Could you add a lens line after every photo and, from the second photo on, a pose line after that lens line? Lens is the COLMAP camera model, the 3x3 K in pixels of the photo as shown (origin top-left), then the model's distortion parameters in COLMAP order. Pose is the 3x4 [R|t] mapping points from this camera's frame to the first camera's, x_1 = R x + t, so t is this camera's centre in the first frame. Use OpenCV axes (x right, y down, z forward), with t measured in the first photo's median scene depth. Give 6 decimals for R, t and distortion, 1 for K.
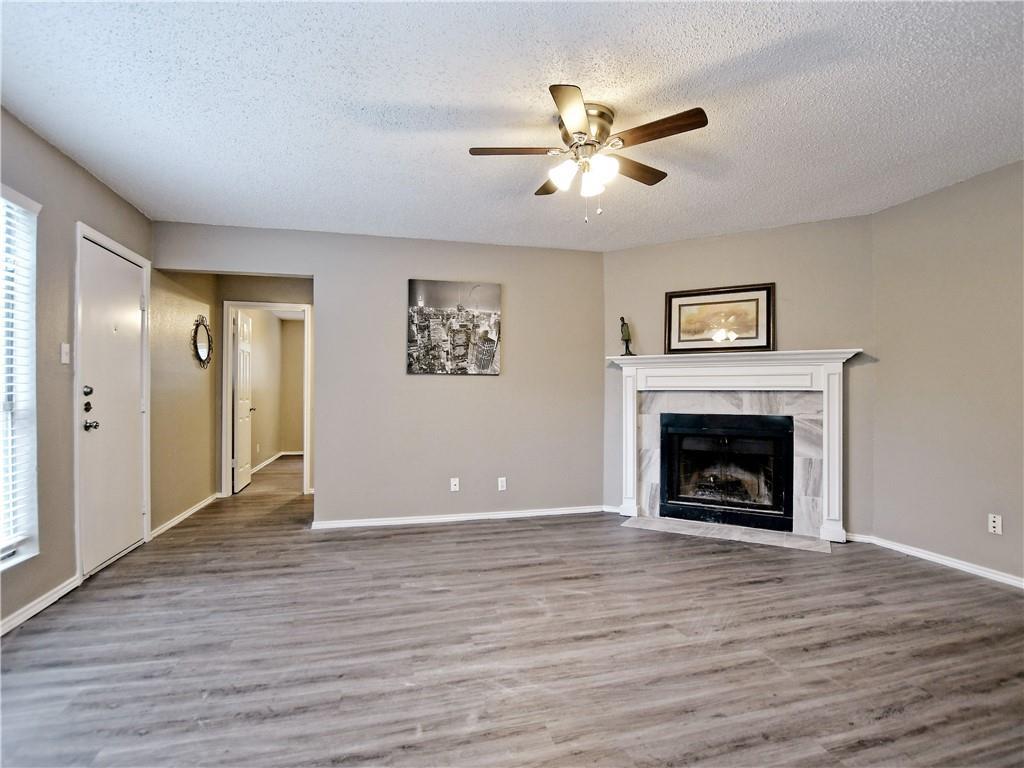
lens RADIAL K [[506.2, 0, 509.8], [0, 506.2, 391.0], [0, 0, 1]] dist [-0.034143, 0.004857]
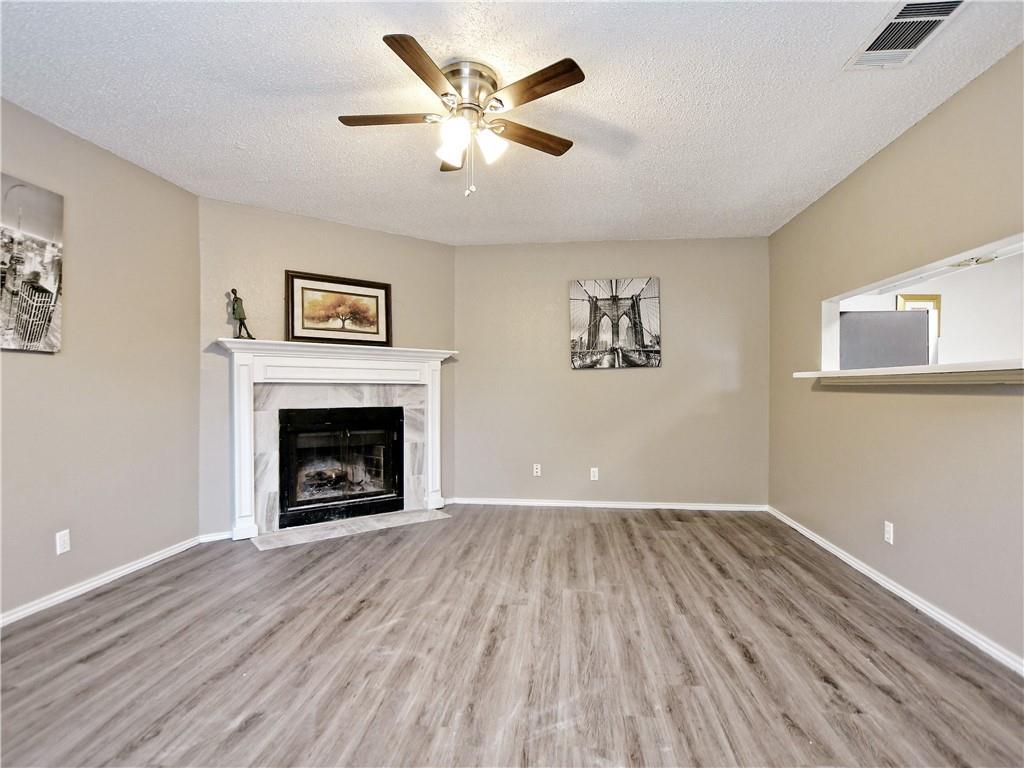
lens RADIAL K [[506.2, 0, 509.8], [0, 506.2, 391.0], [0, 0, 1]] dist [-0.034143, 0.004857]
pose [[0.365891, -0.007613, 0.930626, -0.385500], [-0.005451, 0.999932, 0.010323, 0.002155], [-0.930642, -0.008850, 0.365825, 0.349319]]
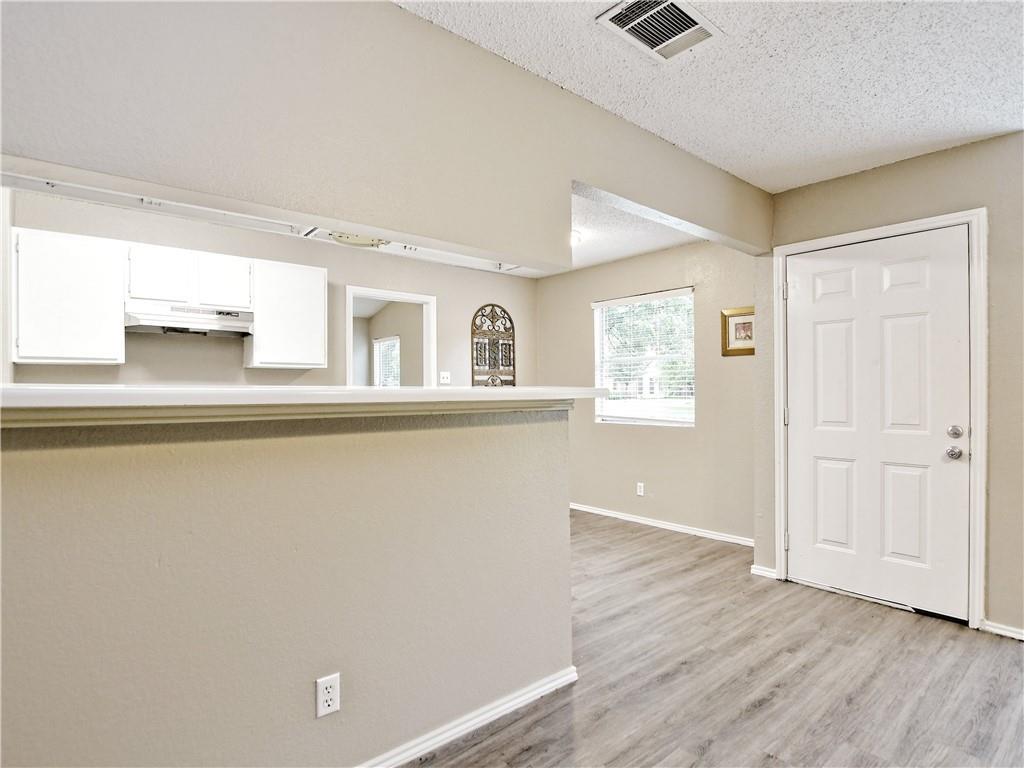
lens RADIAL K [[543.2, 0, 510.6], [0, 543.2, 388.3], [0, 0, 1]] dist [-0.029501, 0.000855]
pose [[-0.902714, -0.000156, -0.430241, 0.467570], [0.005069, 0.999927, -0.010999, -0.018073], [0.430211, -0.012110, -0.902647, 0.523506]]
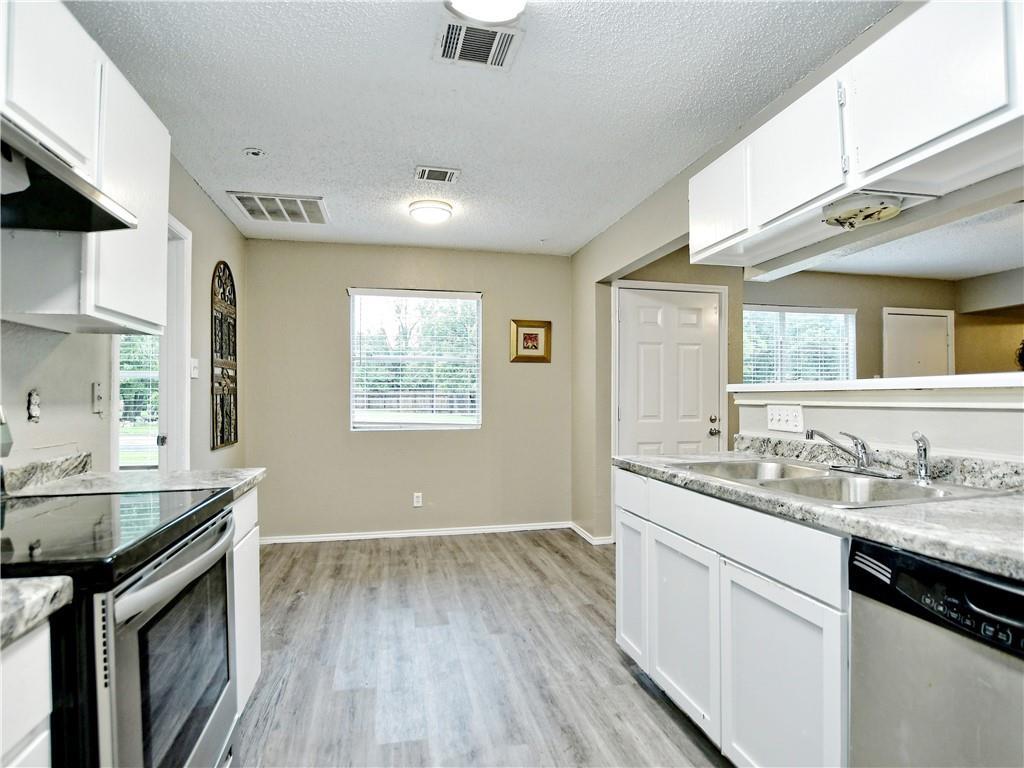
lens RADIAL K [[550.9, 0, 509.1], [0, 550.9, 390.9], [0, 0, 1]] dist [-0.028802, 0.002754]
pose [[-0.037652, -0.013912, -0.999194, 0.815356], [0.006901, 0.999876, -0.014181, -0.012153], [0.999267, -0.007429, -0.037551, -0.211387]]
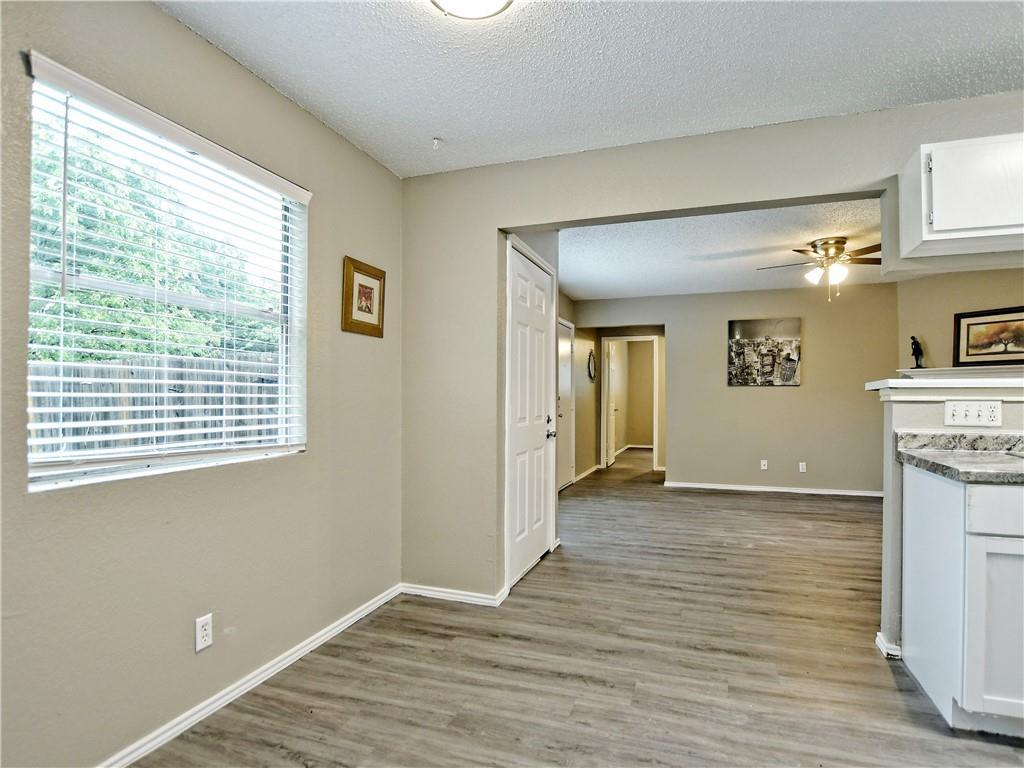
lens RADIAL K [[550.9, 0, 509.1], [0, 550.9, 390.9], [0, 0, 1]] dist [-0.028802, 0.002754]
pose [[0.824088, -0.006909, -0.566420, 0.178674], [0.003843, 0.999971, -0.006606, -0.012205], [0.566449, 0.003267, 0.824090, -0.684575]]
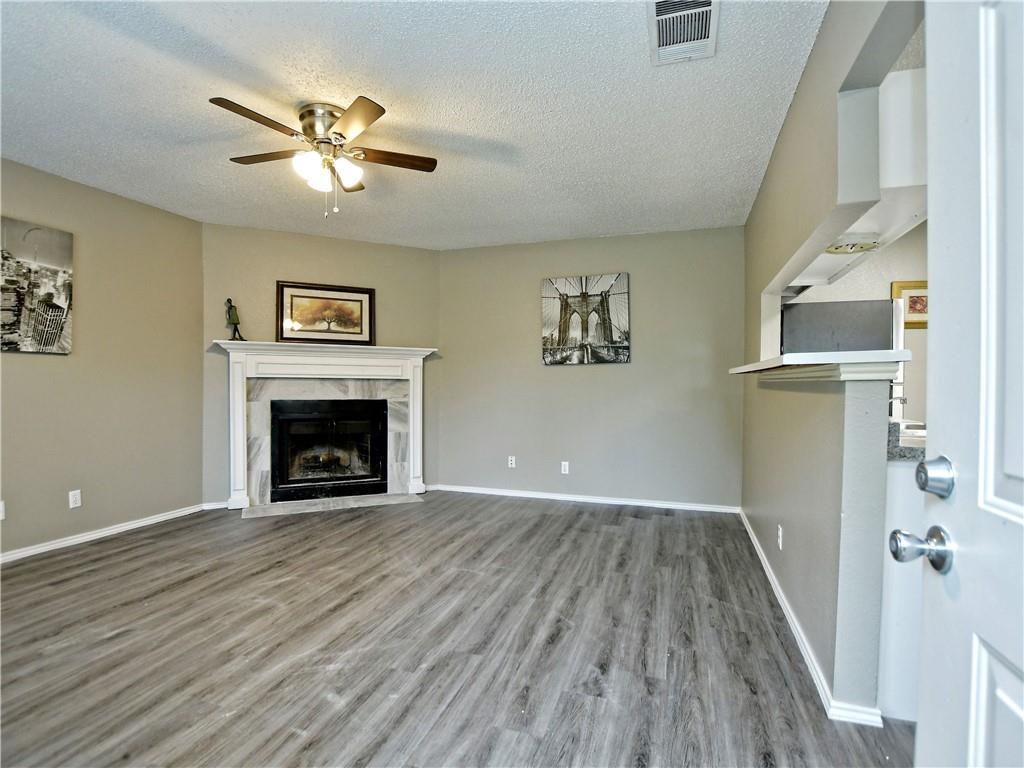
lens RADIAL K [[506.2, 0, 509.8], [0, 506.2, 391.0], [0, 0, 1]] dist [-0.034143, 0.004857]
pose [[0.547570, -0.011640, 0.836679, -0.301406], [-0.009942, 0.999742, 0.020415, 0.000541], [-0.836701, -0.019497, 0.547313, 0.060308]]
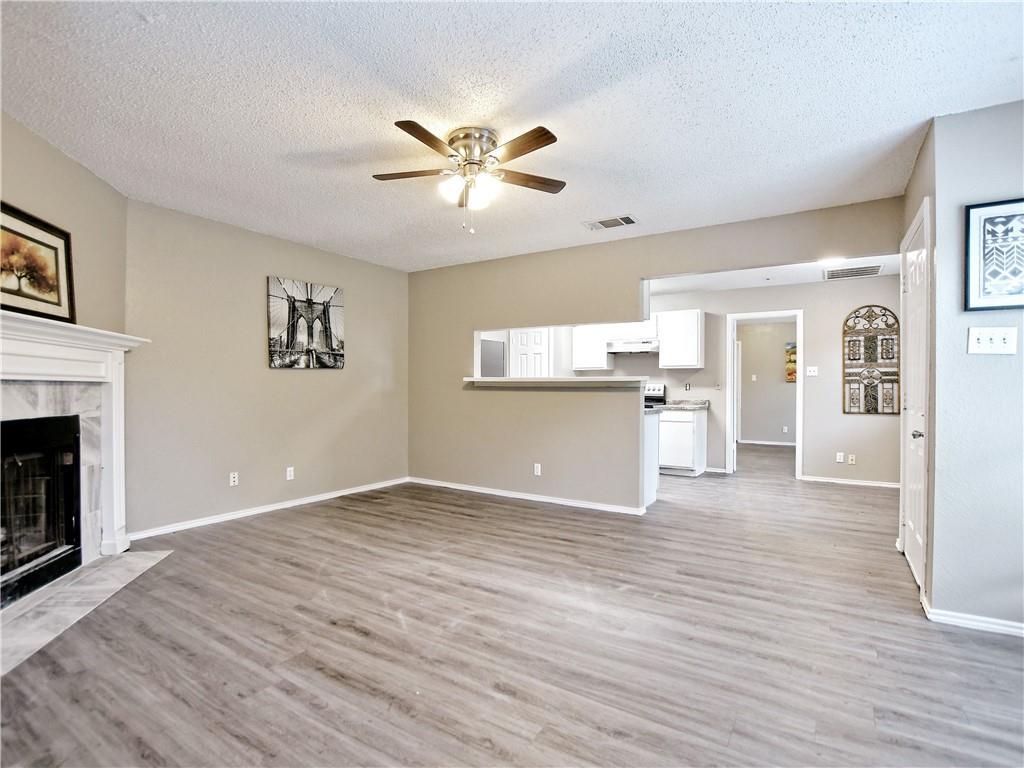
lens RADIAL K [[506.2, 0, 509.8], [0, 506.2, 391.0], [0, 0, 1]] dist [-0.034143, 0.004857]
pose [[-0.679739, -0.009547, 0.733392, -0.423116], [-0.009693, 0.999945, 0.004034, 0.004006], [-0.733390, -0.004366, -0.679794, 0.990923]]
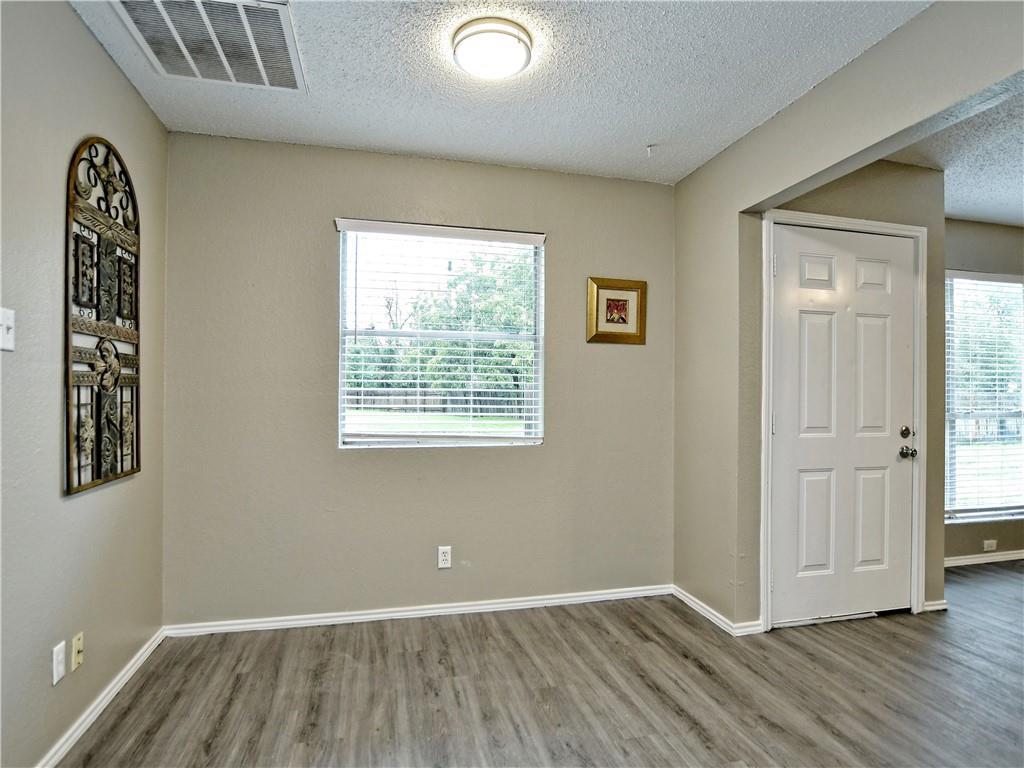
lens RADIAL K [[550.9, 0, 509.1], [0, 550.9, 390.9], [0, 0, 1]] dist [-0.028802, 0.002754]
pose [[-0.017277, -0.013294, -0.999762, 0.405436], [-0.000443, 0.999912, -0.013289, -0.012580], [0.999851, 0.000213, -0.017282, -0.347232]]
